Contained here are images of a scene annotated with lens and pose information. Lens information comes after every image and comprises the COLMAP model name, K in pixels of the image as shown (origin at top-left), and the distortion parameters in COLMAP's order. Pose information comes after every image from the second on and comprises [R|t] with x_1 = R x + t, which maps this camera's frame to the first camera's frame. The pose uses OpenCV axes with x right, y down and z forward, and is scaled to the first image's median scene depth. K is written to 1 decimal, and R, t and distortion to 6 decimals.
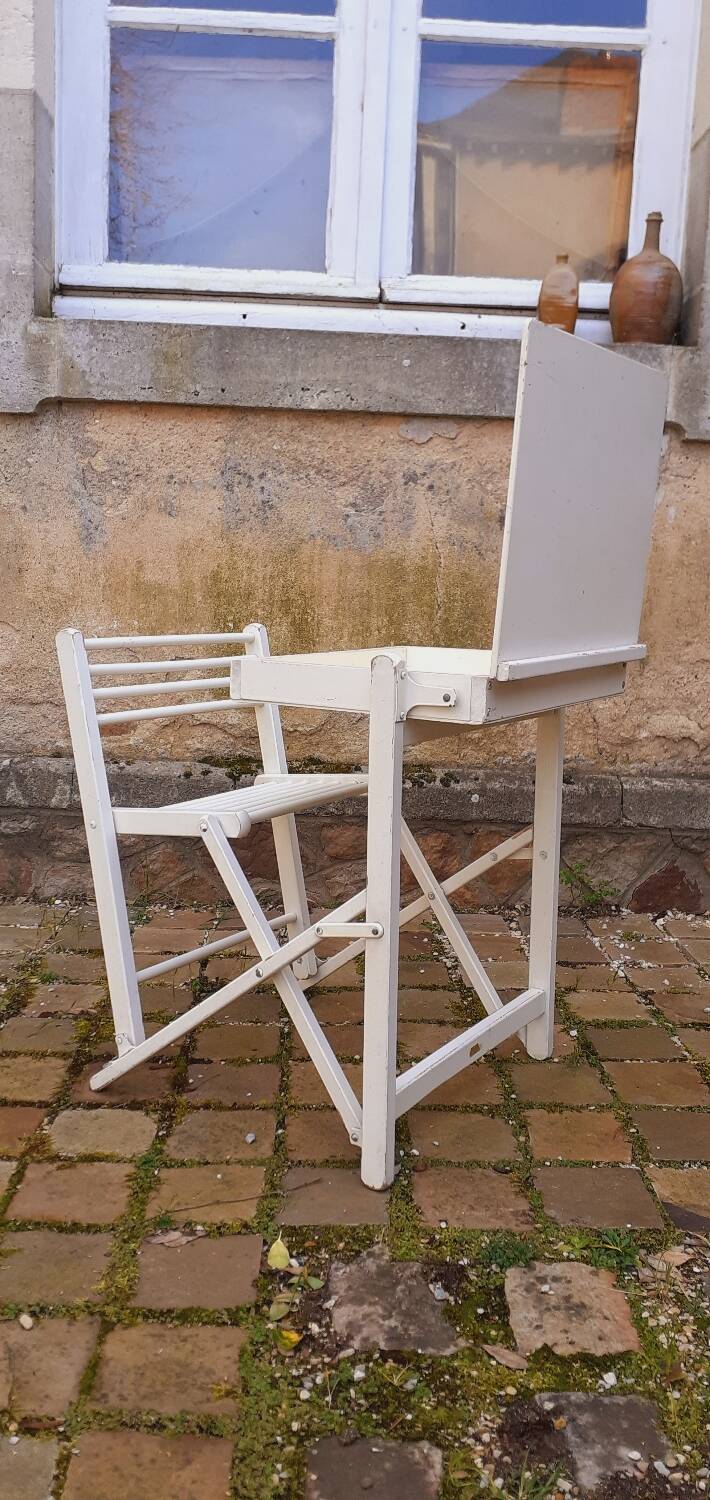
lens RADIAL K [[1157.4, 0, 355.0], [0, 1157.4, 750.0], [0, 0, 1]] dist [0.154278, -0.355193]
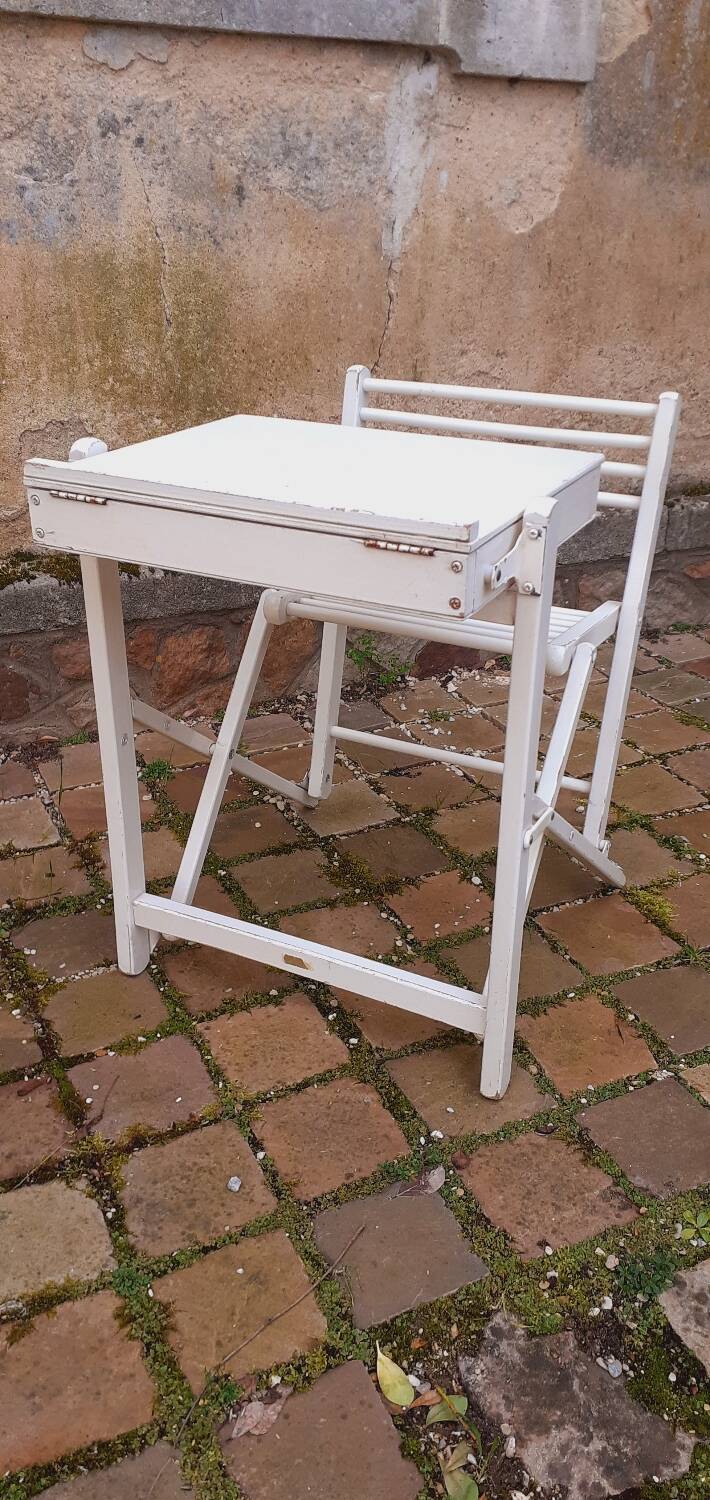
lens RADIAL K [[1166.8, 0, 358.5], [0, 1166.8, 766.0], [0, 0, 1]] dist [0.009225, -0.002427]
pose [[0.907001, -0.201407, 0.369844, -0.184678], [0.071444, 0.939081, 0.336190, -0.127132], [-0.415024, -0.278501, 0.866136, 0.304981]]
